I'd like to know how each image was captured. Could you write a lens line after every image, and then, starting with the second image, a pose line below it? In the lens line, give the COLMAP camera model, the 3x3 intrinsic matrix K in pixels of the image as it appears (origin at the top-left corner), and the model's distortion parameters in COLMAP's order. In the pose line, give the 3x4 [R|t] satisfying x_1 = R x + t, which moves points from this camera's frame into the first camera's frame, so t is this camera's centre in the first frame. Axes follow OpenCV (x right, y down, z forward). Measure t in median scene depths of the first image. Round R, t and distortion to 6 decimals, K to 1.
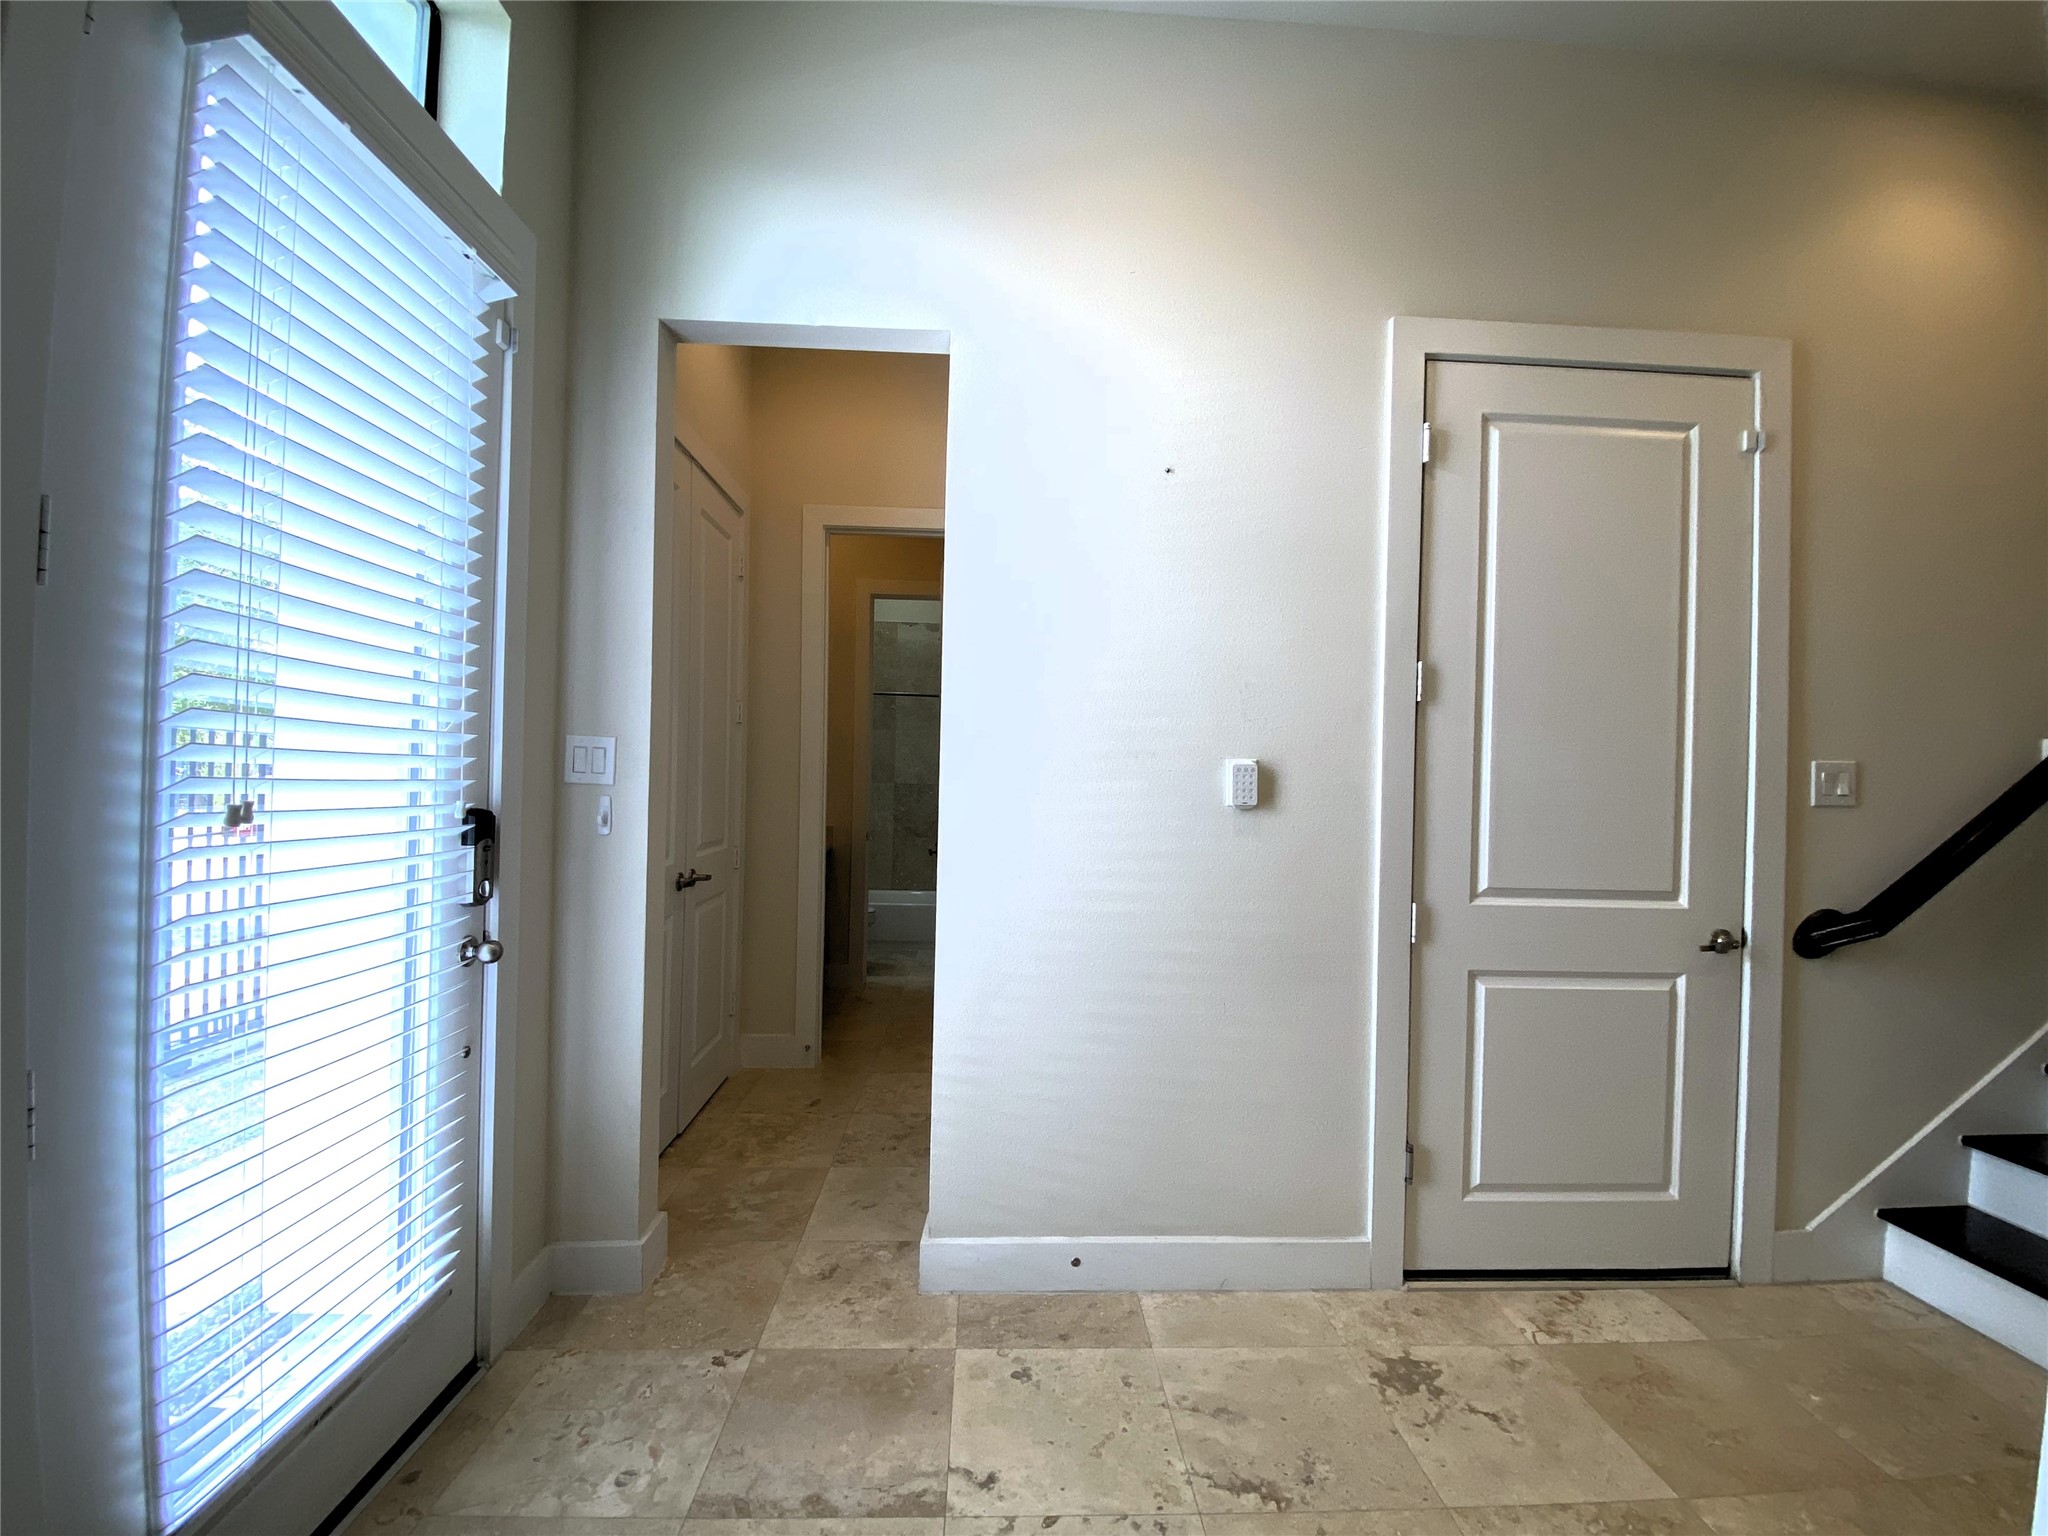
lens RADIAL K [[850.2, 0, 1041.6], [0, 850.2, 772.3], [0, 0, 1]] dist [-0.001077, -0.001768]
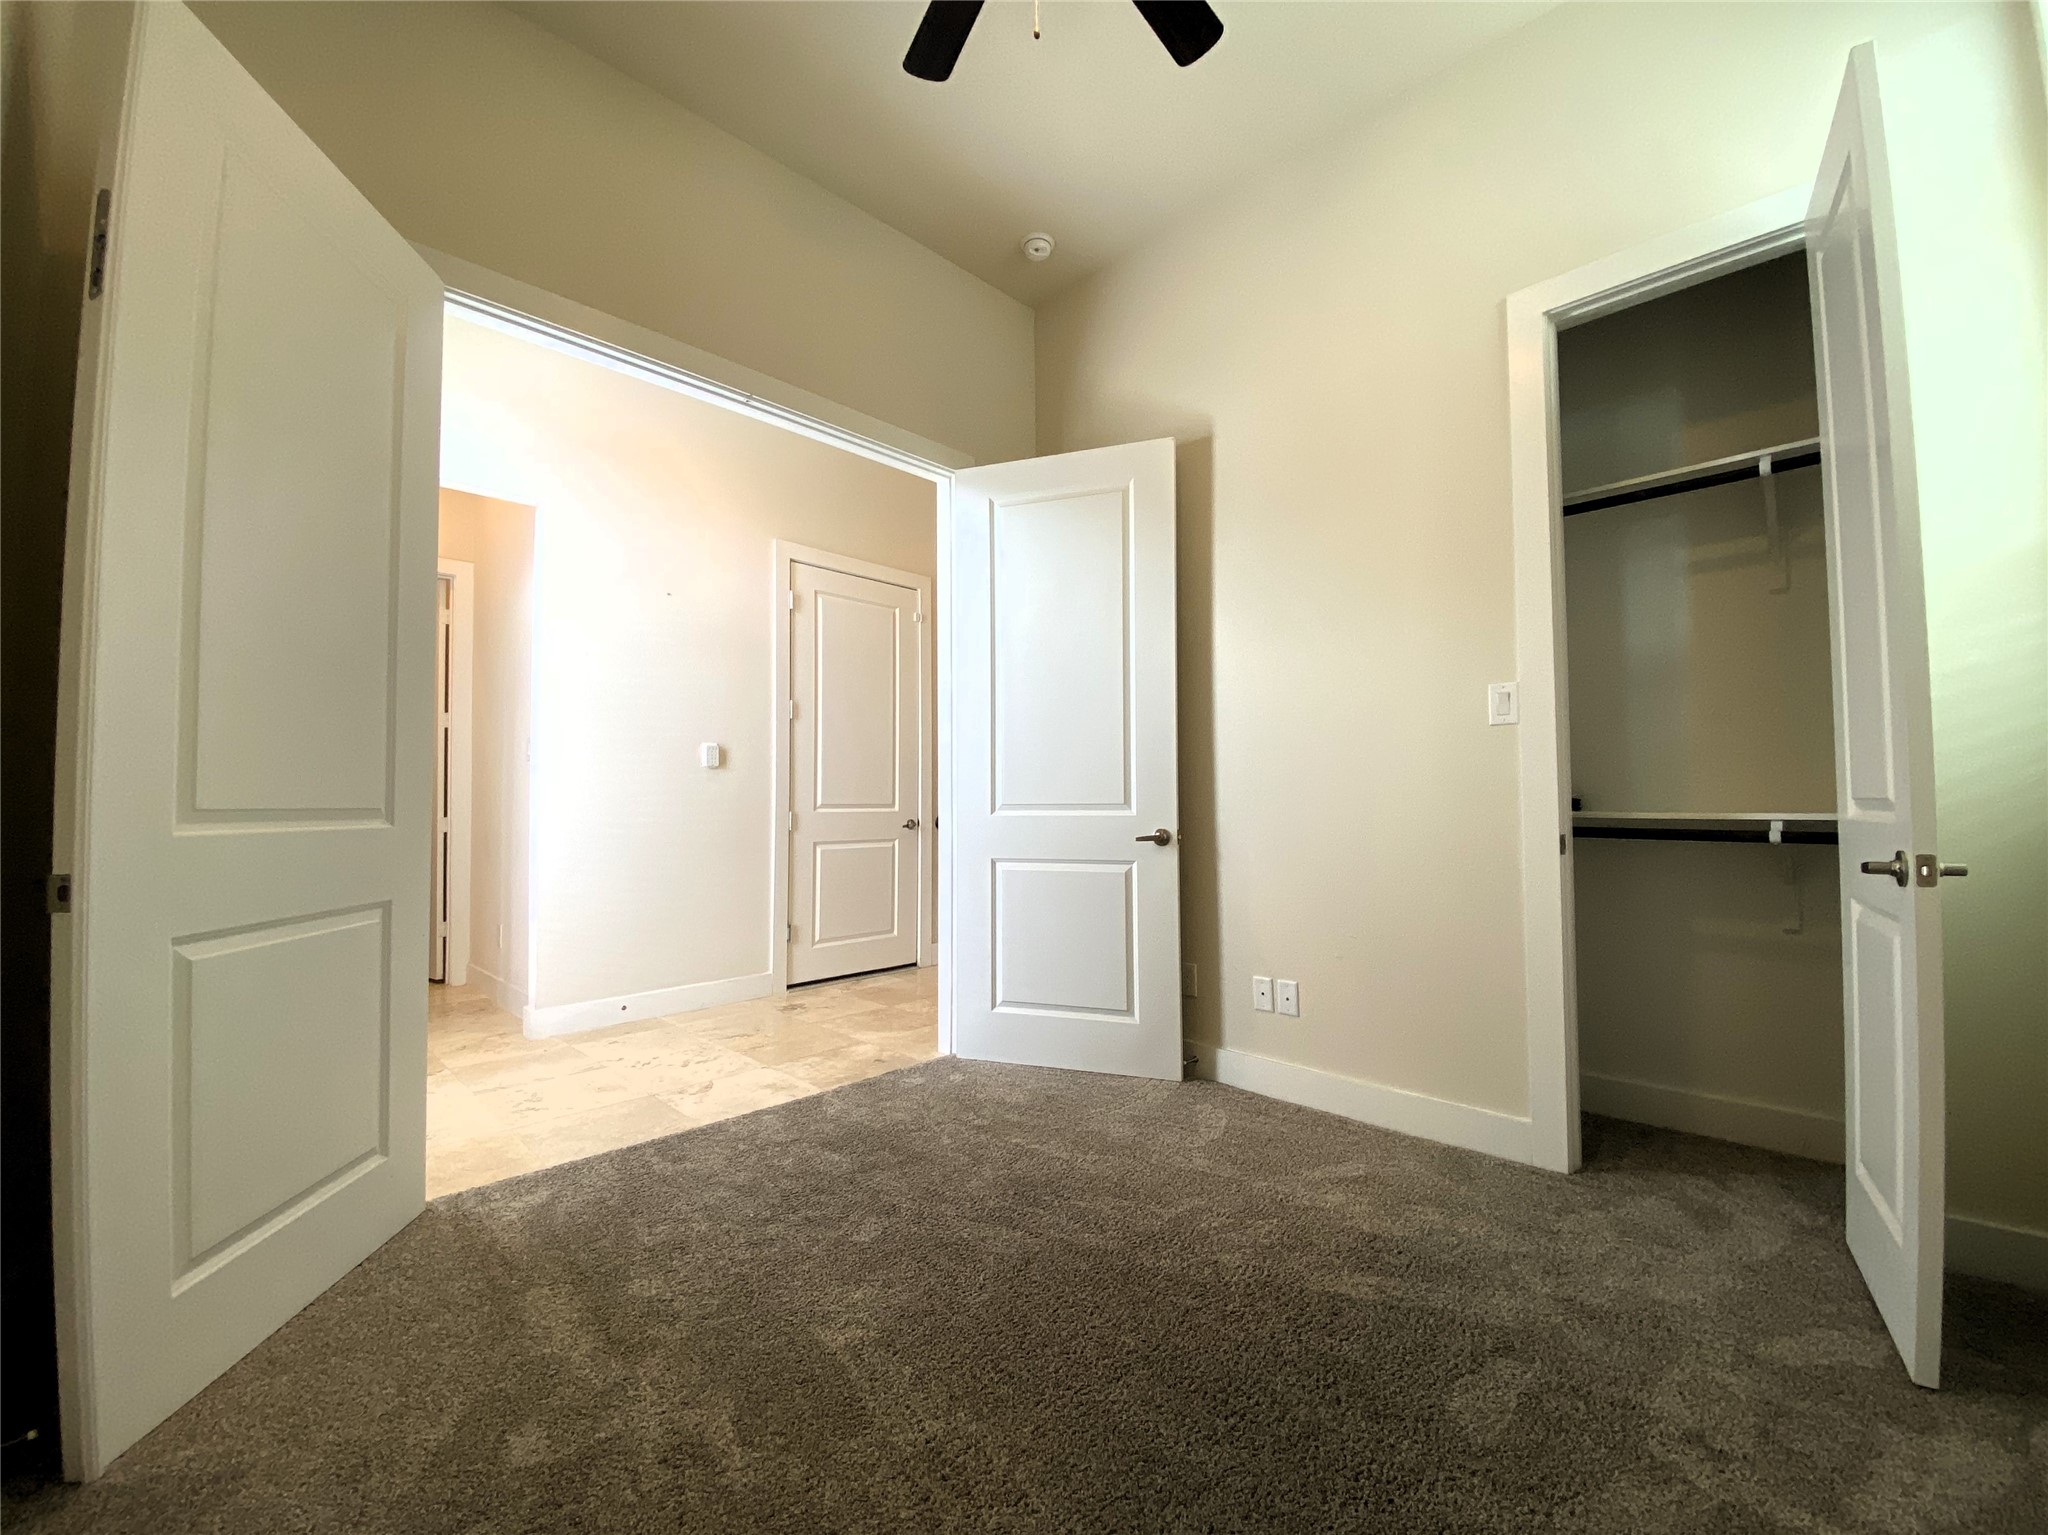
lens RADIAL K [[829.2, 0, 1038.1], [0, 829.2, 769.0], [0, 0, 1]] dist [0.010387, -0.002206]
pose [[0.736547, -0.003425, 0.676378, -0.523312], [0.019963, 0.999662, -0.016678, 0.092341], [-0.676092, 0.025787, 0.736366, -0.984606]]
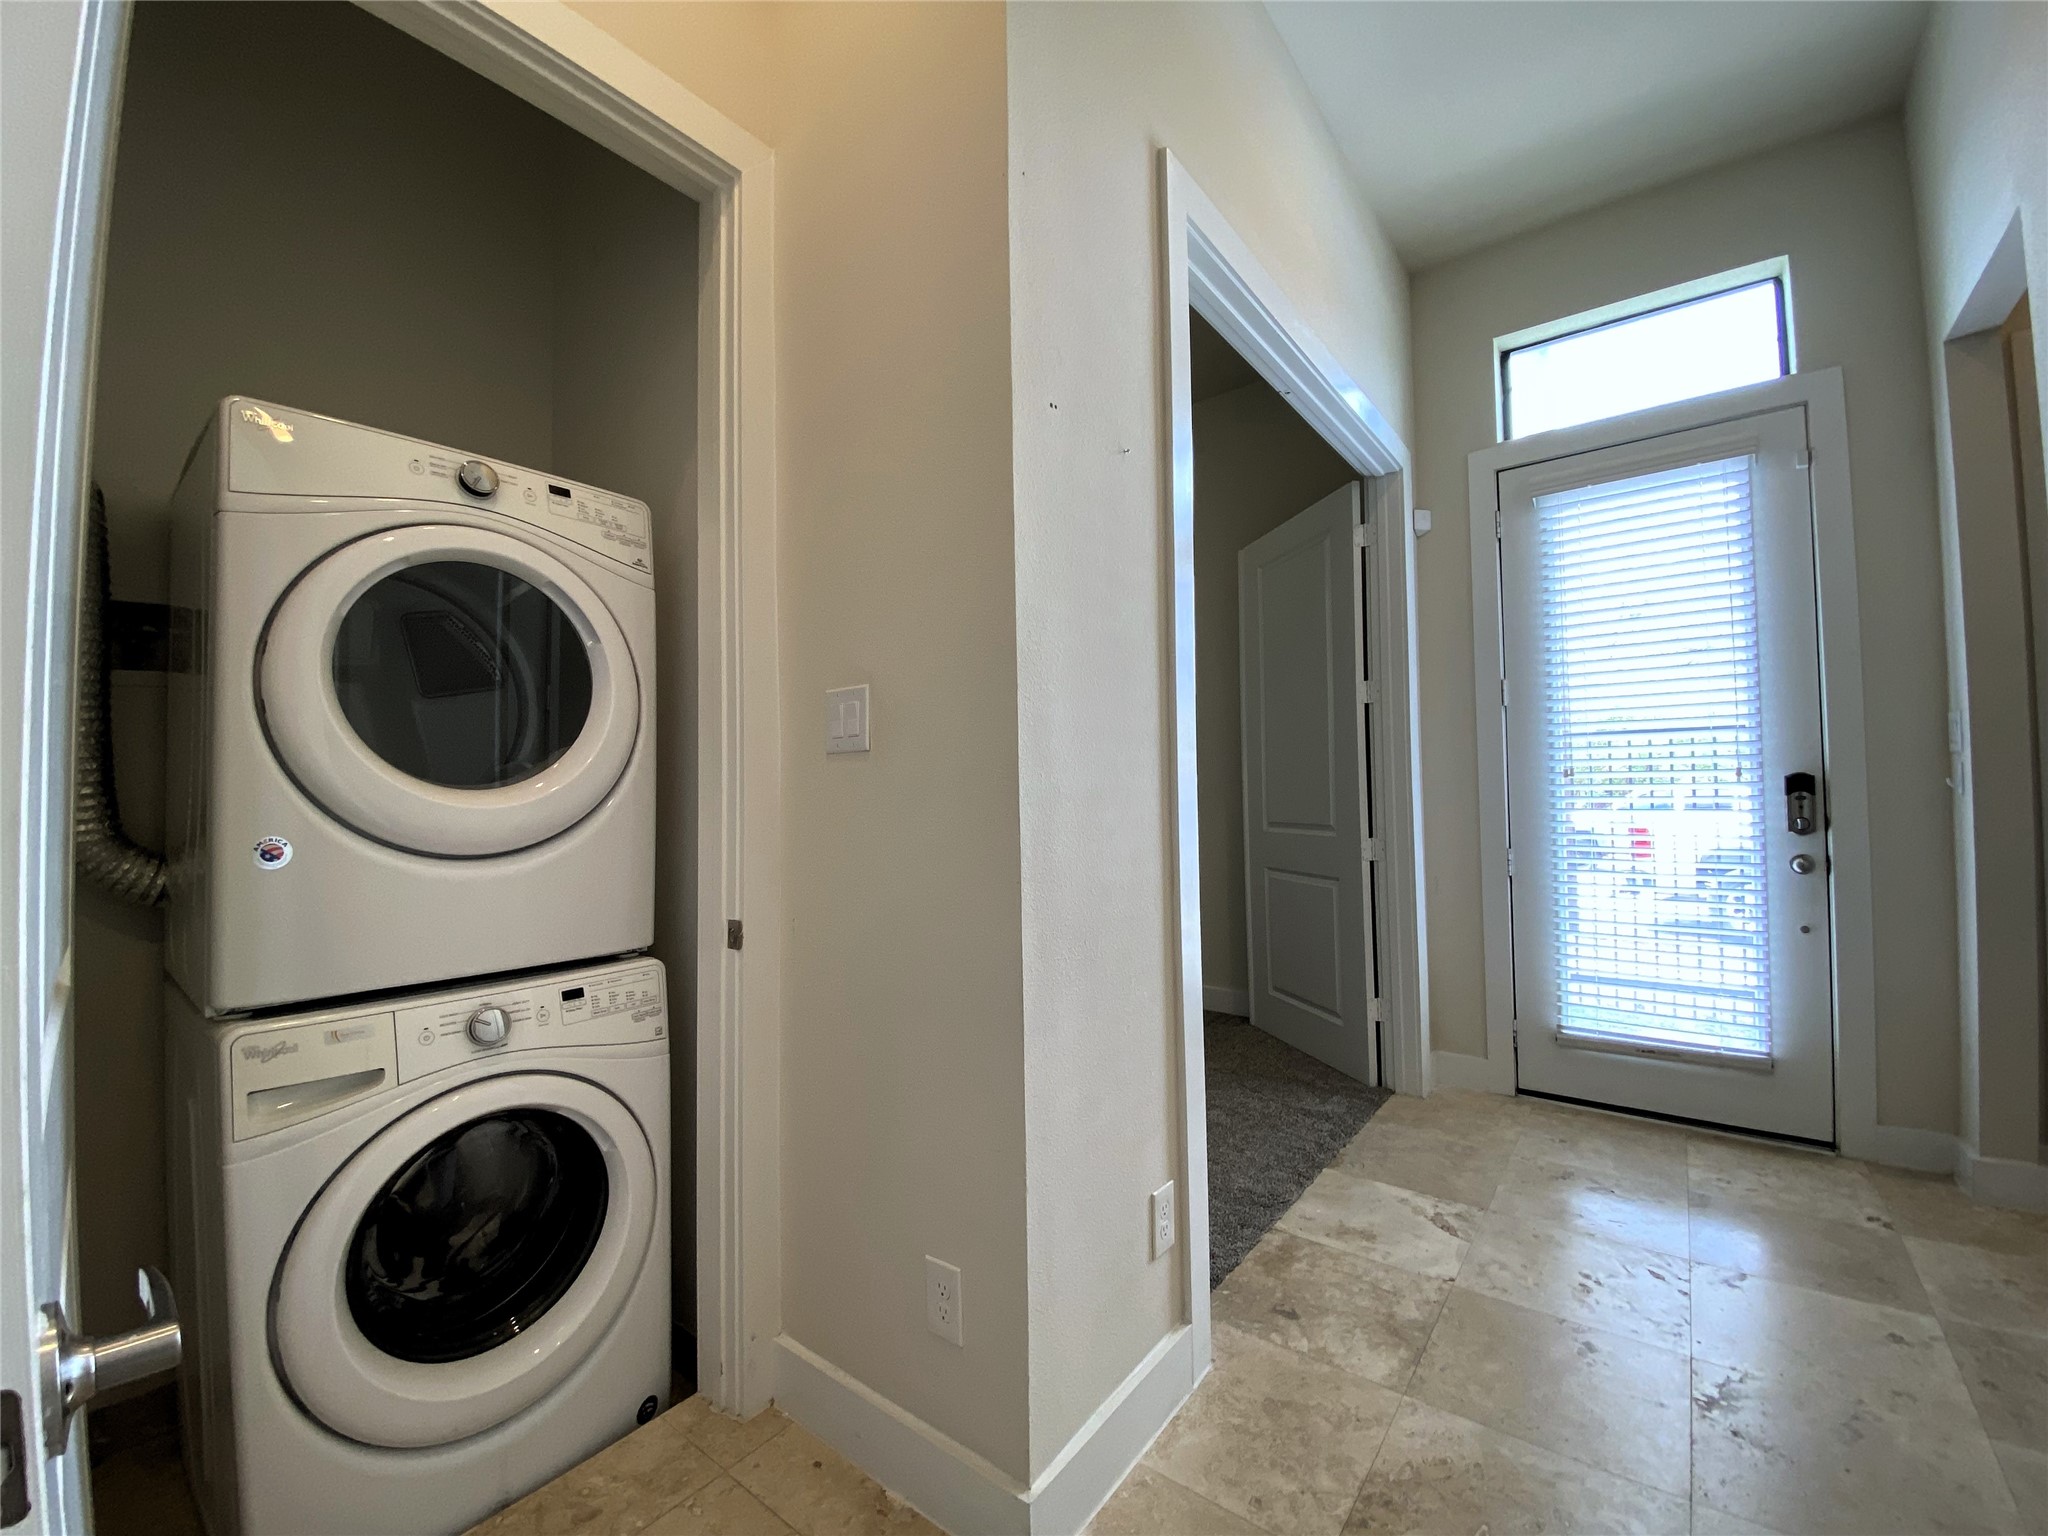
lens RADIAL K [[829.2, 0, 1028.0], [0, 829.2, 771.8], [0, 0, 1]] dist [0.010387, -0.002206]
pose [[-0.651524, -0.038258, -0.757663, 1.159037], [0.006806, 0.998393, -0.056266, 0.091930], [0.758598, -0.041815, -0.650216, 0.756740]]
